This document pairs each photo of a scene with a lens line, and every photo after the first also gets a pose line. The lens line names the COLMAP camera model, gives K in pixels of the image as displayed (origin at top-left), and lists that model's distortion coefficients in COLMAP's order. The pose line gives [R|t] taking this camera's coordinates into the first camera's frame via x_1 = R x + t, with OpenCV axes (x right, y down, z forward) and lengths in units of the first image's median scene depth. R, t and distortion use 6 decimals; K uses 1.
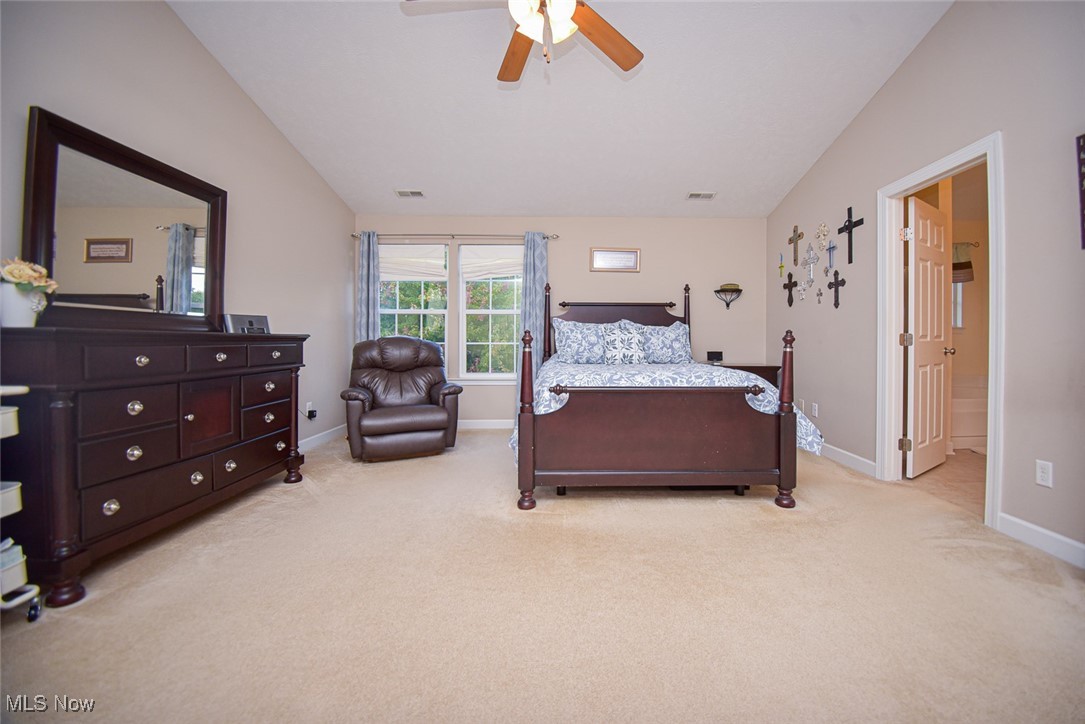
lens RADIAL K [[417.2, 0, 548.9], [0, 417.2, 341.3], [0, 0, 1]] dist [-0.001269, -0.014614]
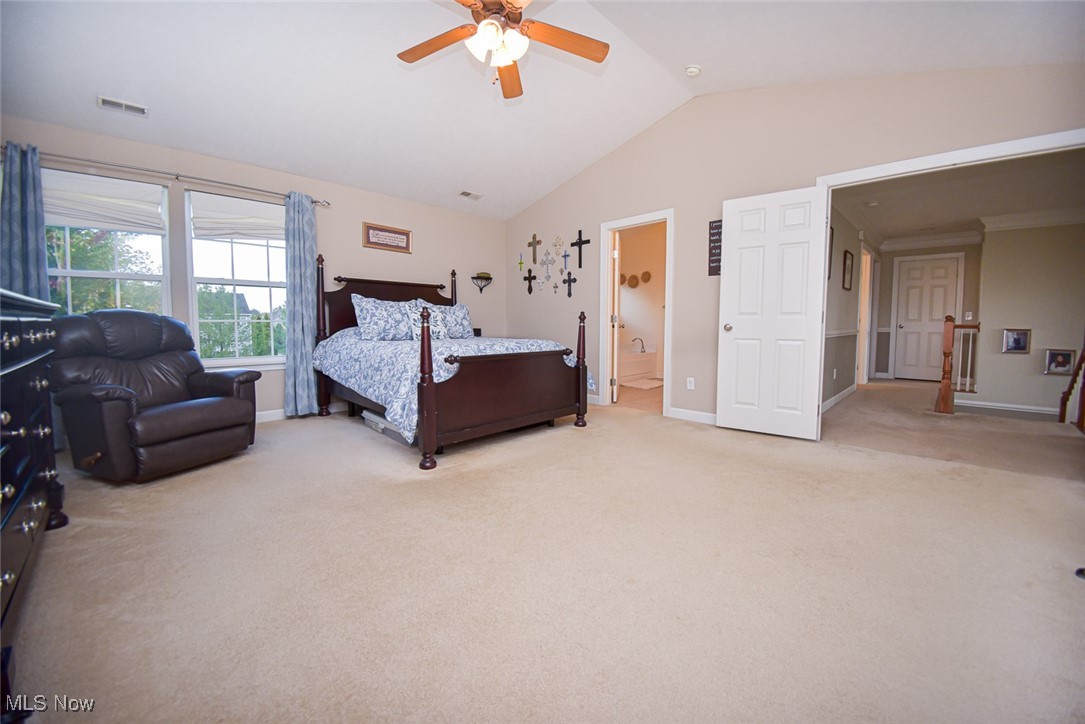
lens RADIAL K [[417.2, 0, 548.9], [0, 417.2, 341.3], [0, 0, 1]] dist [-0.001269, -0.014614]
pose [[0.706095, -0.029854, 0.707487, -0.392167], [-0.002956, 0.998978, 0.045105, 0.008864], [-0.708111, -0.033940, 0.705285, 0.004197]]
